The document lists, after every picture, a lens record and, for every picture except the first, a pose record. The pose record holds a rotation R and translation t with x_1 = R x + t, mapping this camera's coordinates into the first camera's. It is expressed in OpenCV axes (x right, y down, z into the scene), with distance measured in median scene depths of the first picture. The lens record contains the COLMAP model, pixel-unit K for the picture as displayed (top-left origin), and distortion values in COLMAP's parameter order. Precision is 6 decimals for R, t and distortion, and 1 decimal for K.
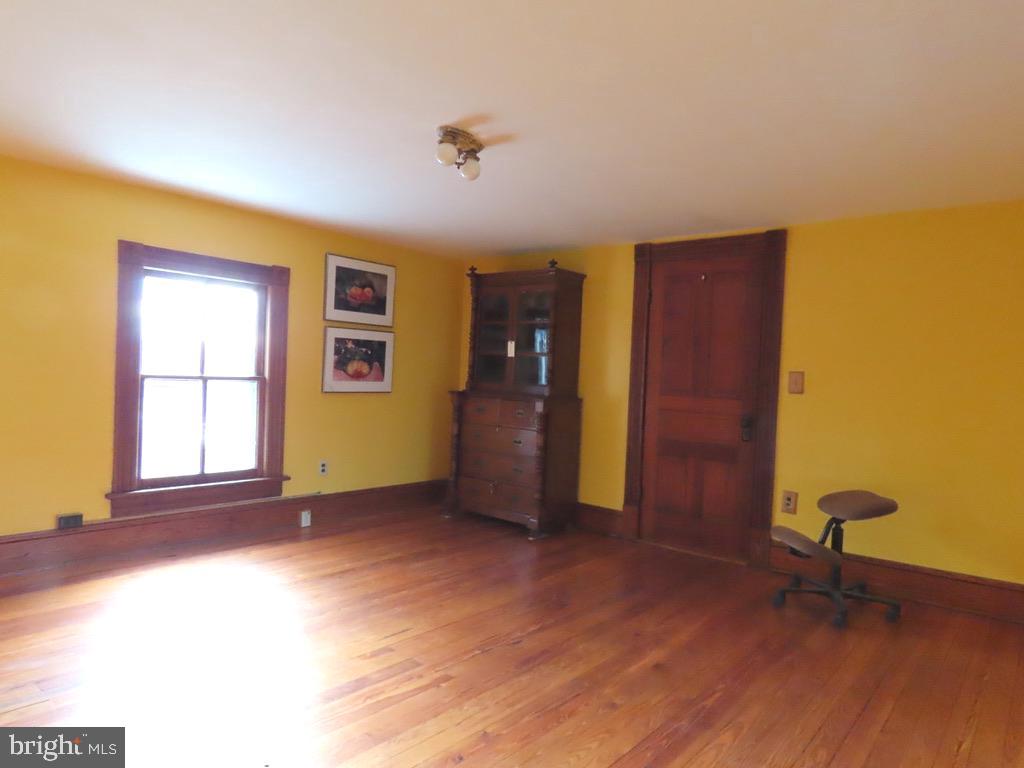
lens RADIAL K [[640.3, 0, 518.9], [0, 640.3, 385.8], [0, 0, 1]] dist [-0.017753, -0.000315]
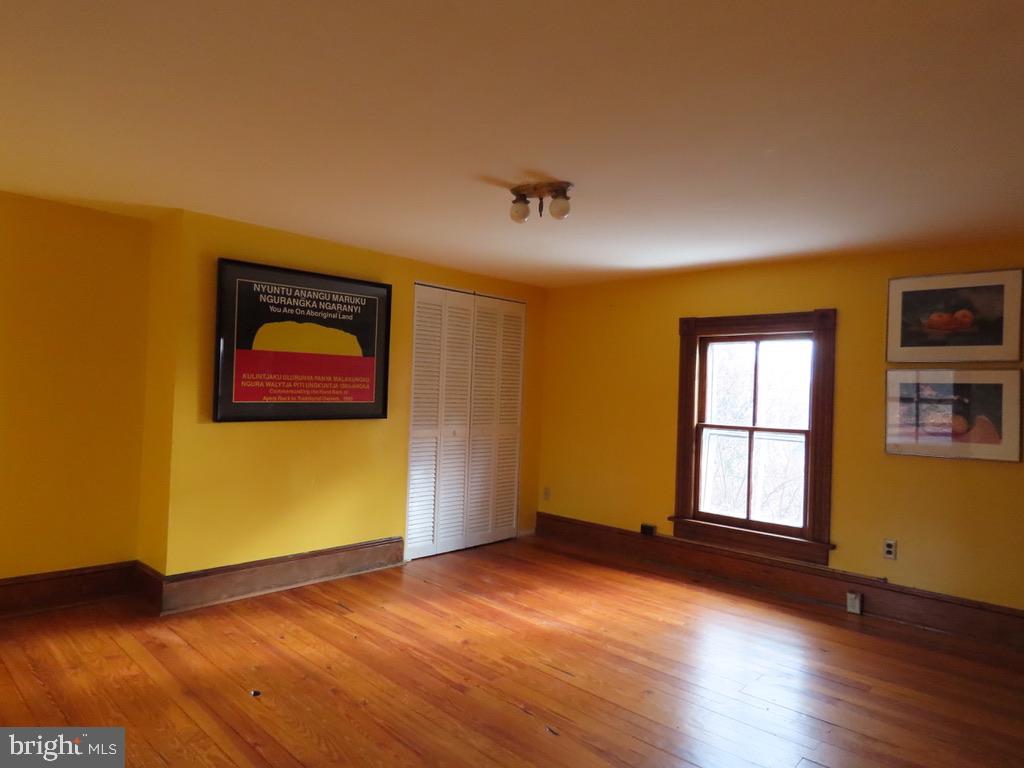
lens RADIAL K [[640.3, 0, 514.8], [0, 640.3, 381.6], [0, 0, 1]] dist [-0.017753, -0.000315]
pose [[-0.075836, -0.063017, -0.995127, 0.558256], [-0.051275, 0.996927, -0.059223, -0.007513], [0.995801, 0.046533, -0.078834, 0.633974]]
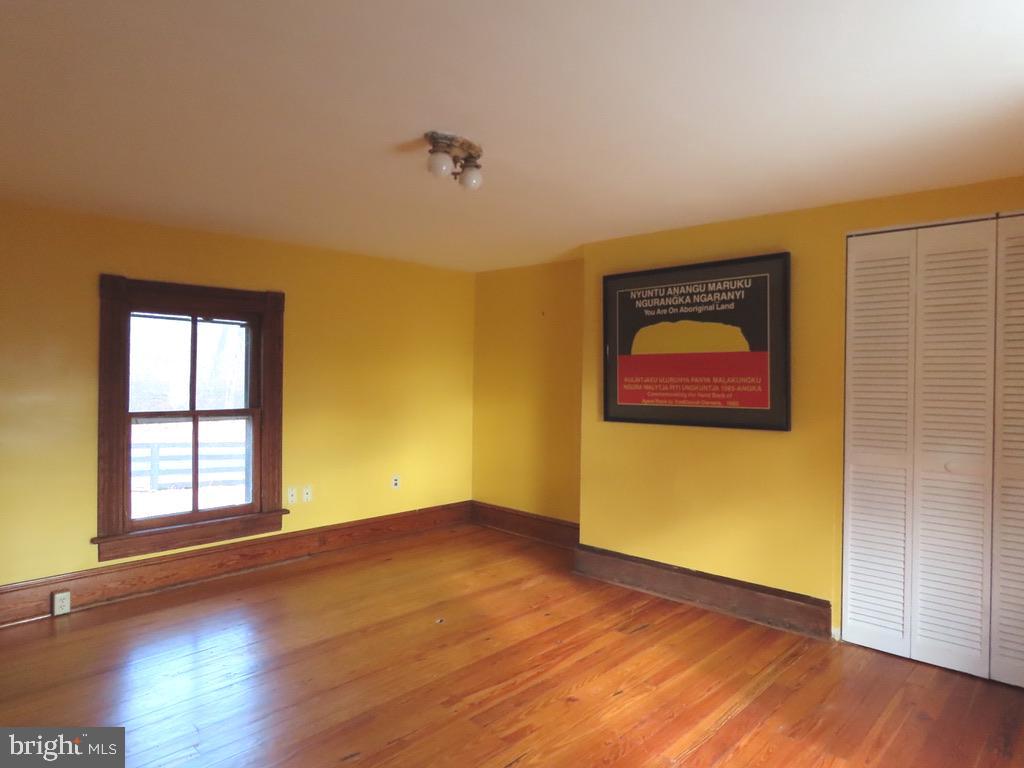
lens RADIAL K [[640.3, 0, 514.5], [0, 640.3, 382.0], [0, 0, 1]] dist [-0.017753, -0.000315]
pose [[-0.995741, -0.055017, 0.073974, -0.149034], [-0.052909, 0.998143, 0.030171, -0.061190], [-0.075497, 0.026129, -0.996804, 1.116904]]
